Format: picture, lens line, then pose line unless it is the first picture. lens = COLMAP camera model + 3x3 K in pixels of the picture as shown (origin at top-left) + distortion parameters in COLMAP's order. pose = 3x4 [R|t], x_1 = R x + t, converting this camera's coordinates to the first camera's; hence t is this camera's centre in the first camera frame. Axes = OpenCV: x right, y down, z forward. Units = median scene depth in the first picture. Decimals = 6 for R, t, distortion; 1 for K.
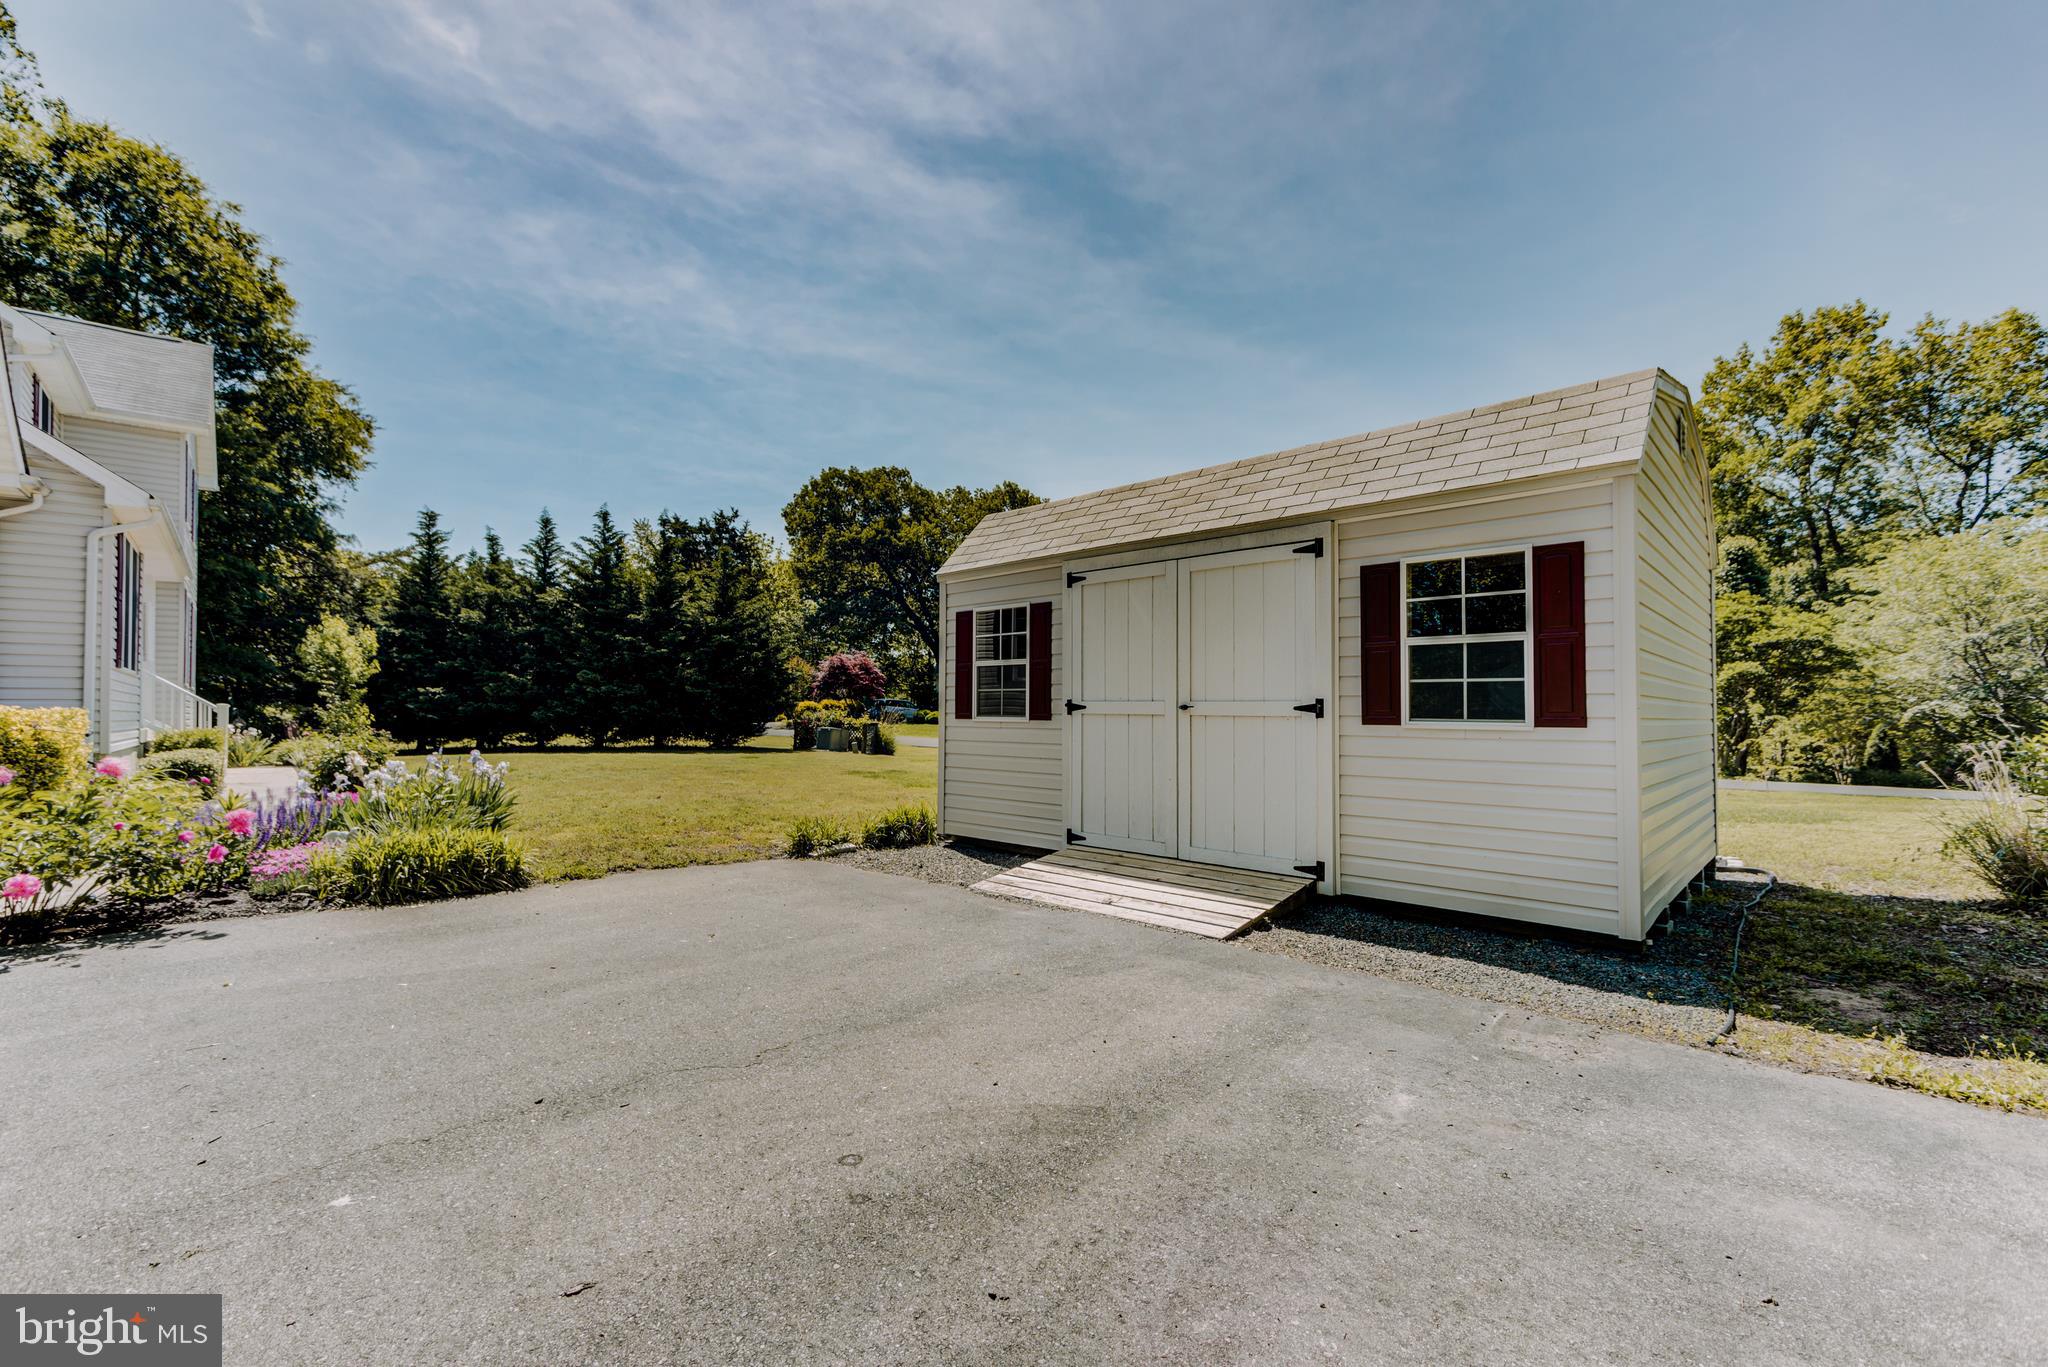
lens RADIAL K [[844.9, 0, 1024.0], [0, 844.9, 683.5], [0, 0, 1]] dist [-0.001823, -0.000561]
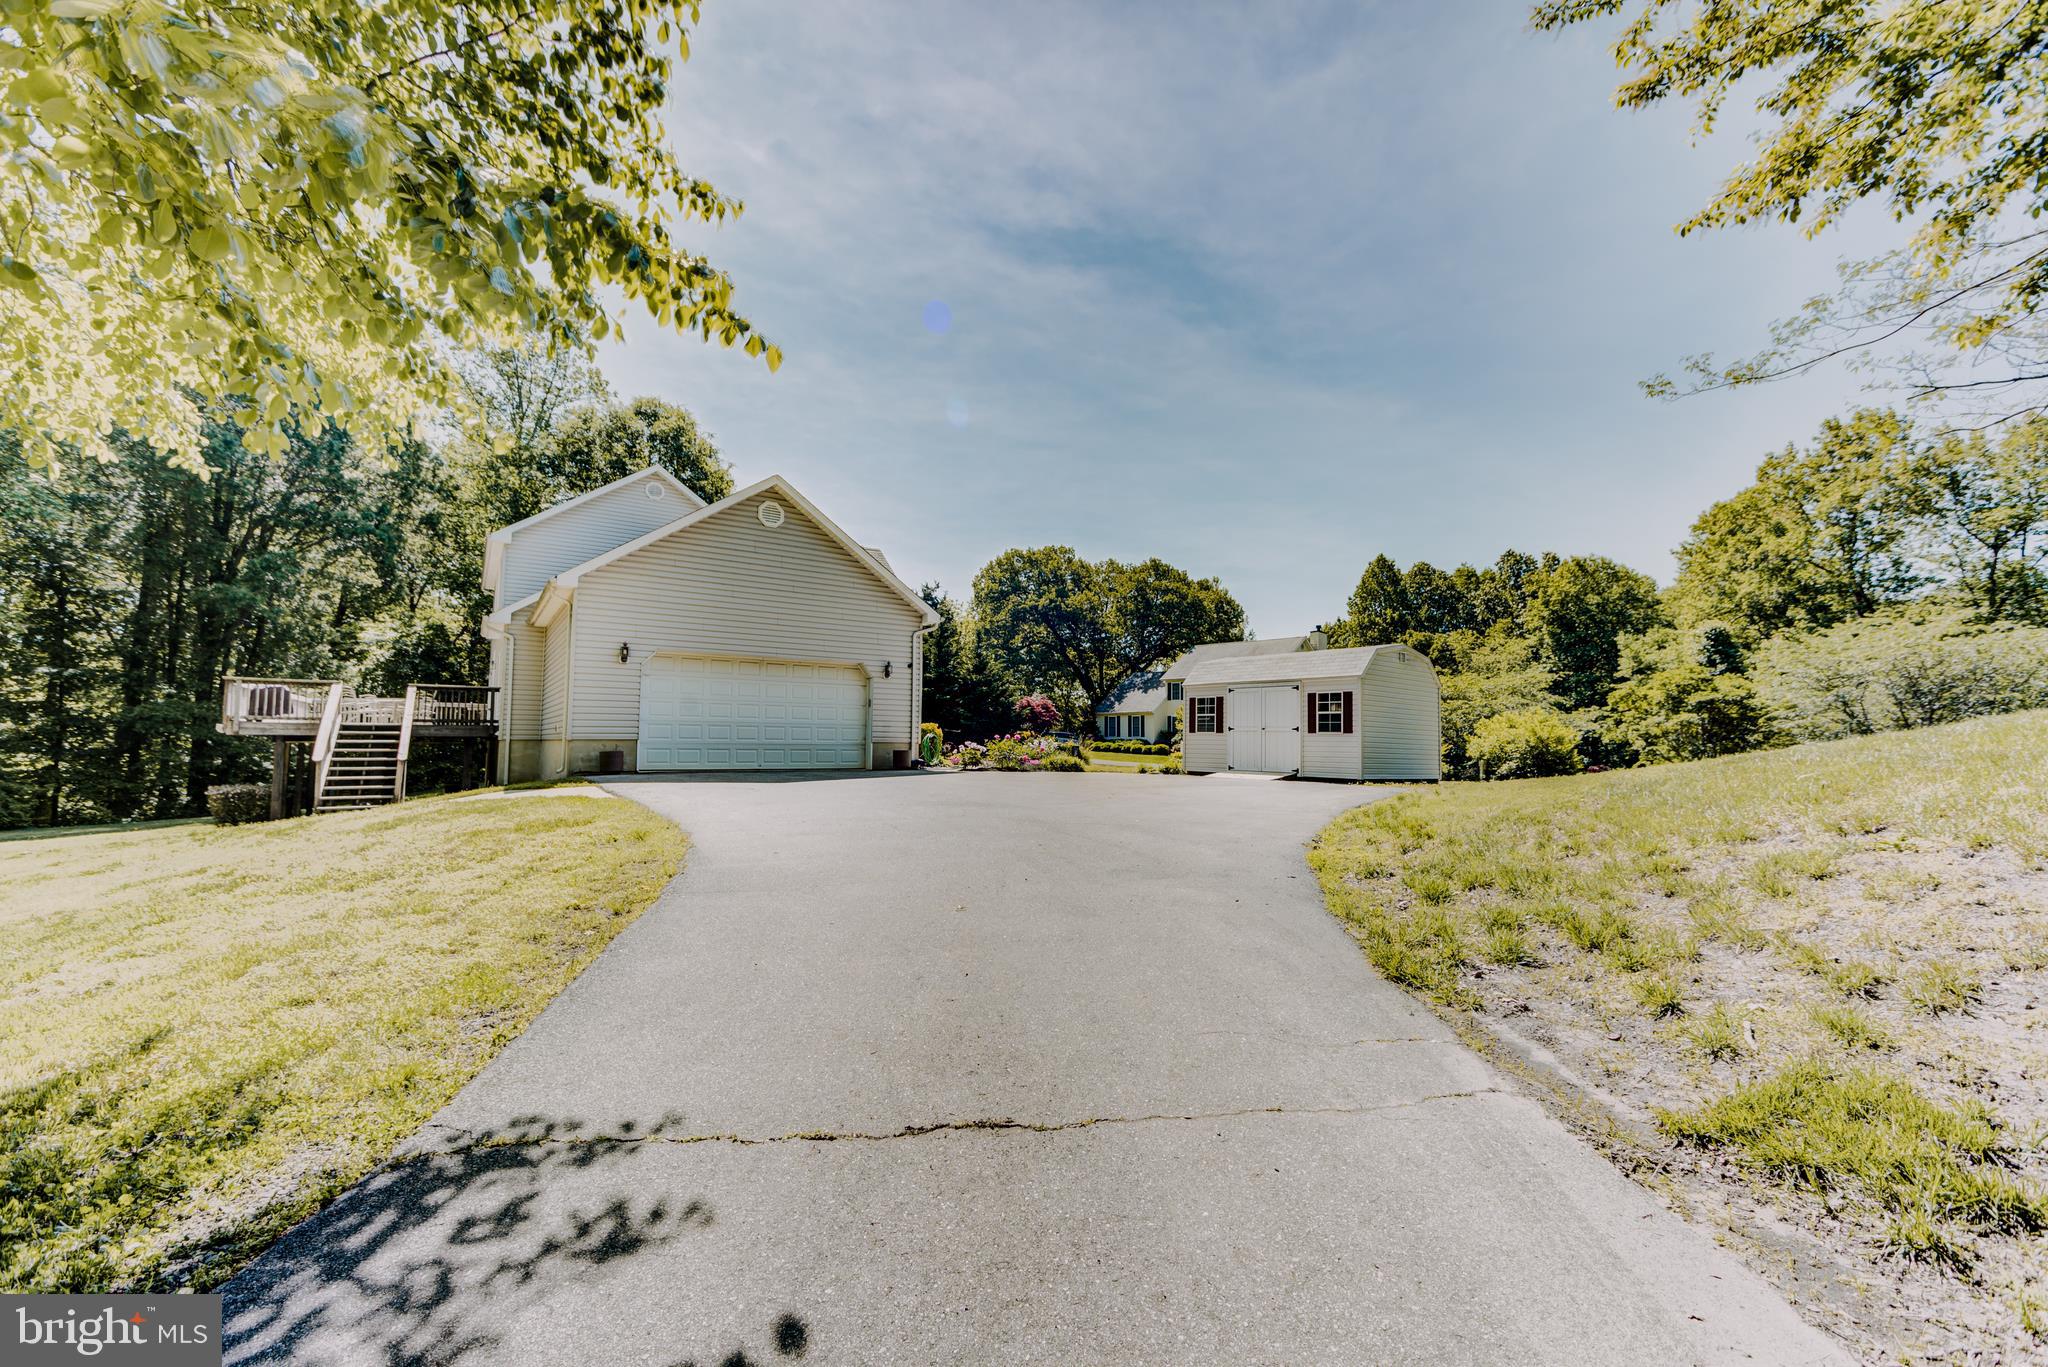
lens RADIAL K [[844.9, 0, 1024.0], [0, 844.9, 683.5], [0, 0, 1]] dist [-0.001823, -0.000561]
pose [[0.989587, 0.008134, -0.143704, -0.036892], [-0.014367, 0.998998, -0.042392, 0.000203], [0.143215, 0.044015, 0.988712, -0.331256]]
